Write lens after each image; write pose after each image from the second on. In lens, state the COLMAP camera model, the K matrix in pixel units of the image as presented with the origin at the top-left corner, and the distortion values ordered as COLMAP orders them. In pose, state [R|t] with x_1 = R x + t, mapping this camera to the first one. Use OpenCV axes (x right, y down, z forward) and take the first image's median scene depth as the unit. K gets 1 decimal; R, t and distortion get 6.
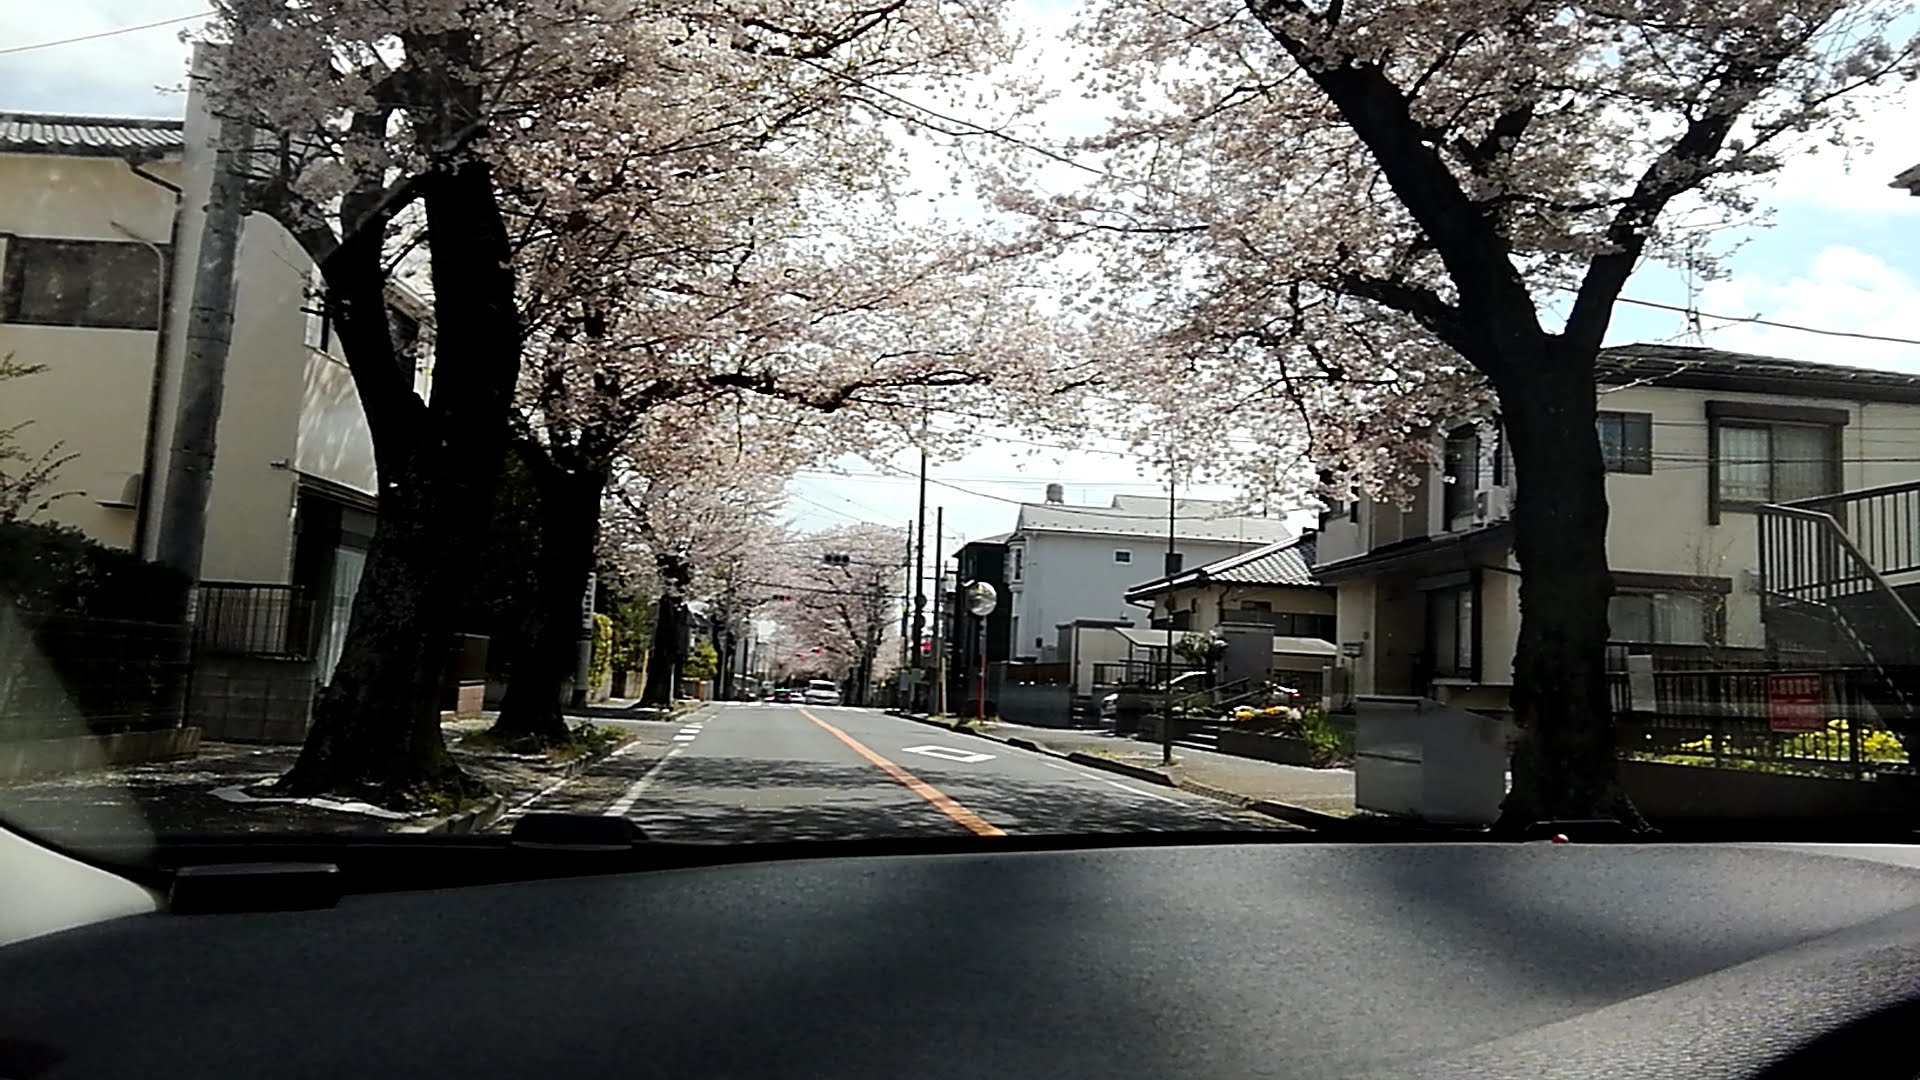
lens RADIAL K [[1466.6, 0, 960.0], [0, 1466.6, 540.0], [0, 0, 1]] dist [-0.007661, -0.001179]
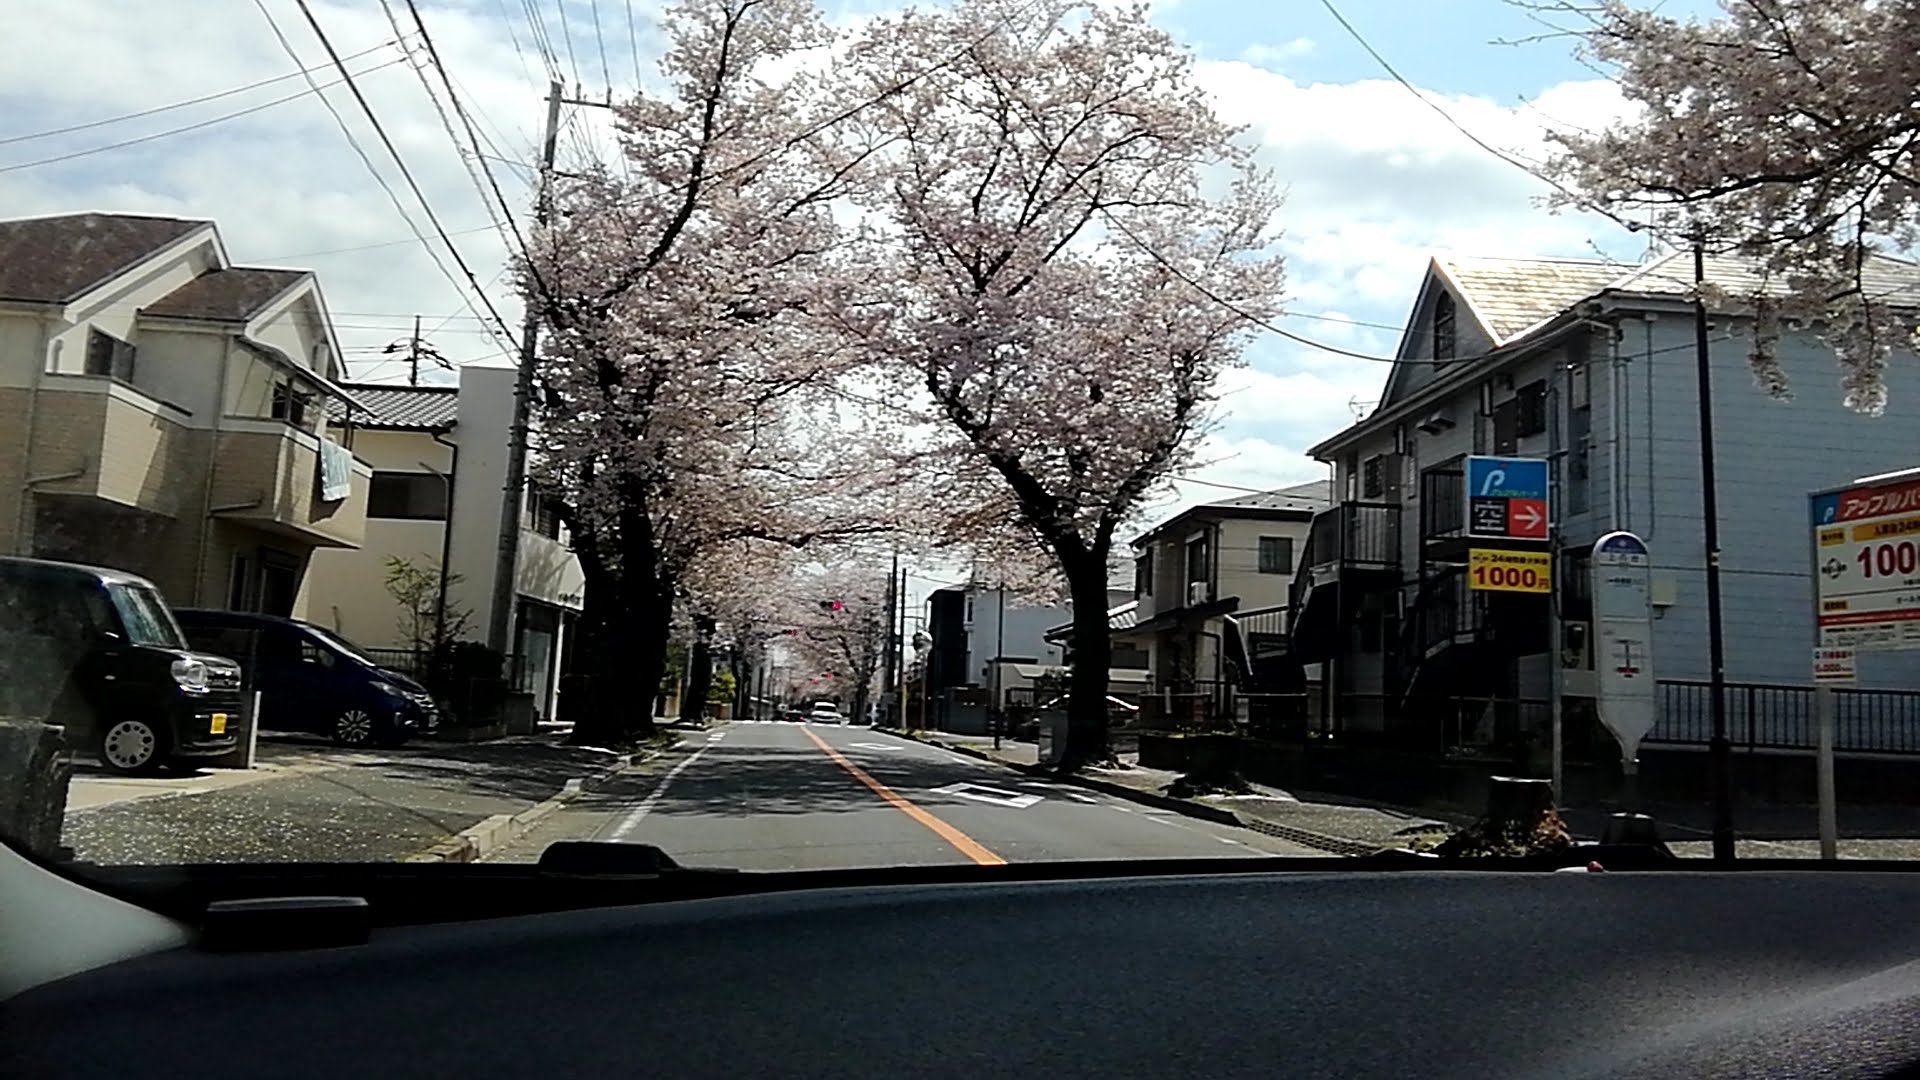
lens RADIAL K [[1464.9, 0, 960.0], [0, 1464.9, 540.0], [0, 0, 1]] dist [-0.142799, -0.000888]
pose [[0.999898, -0.009096, -0.011027, 0.037360], [0.008934, 0.999853, -0.014664, -0.021379], [0.011159, 0.014564, 0.999832, -0.223828]]
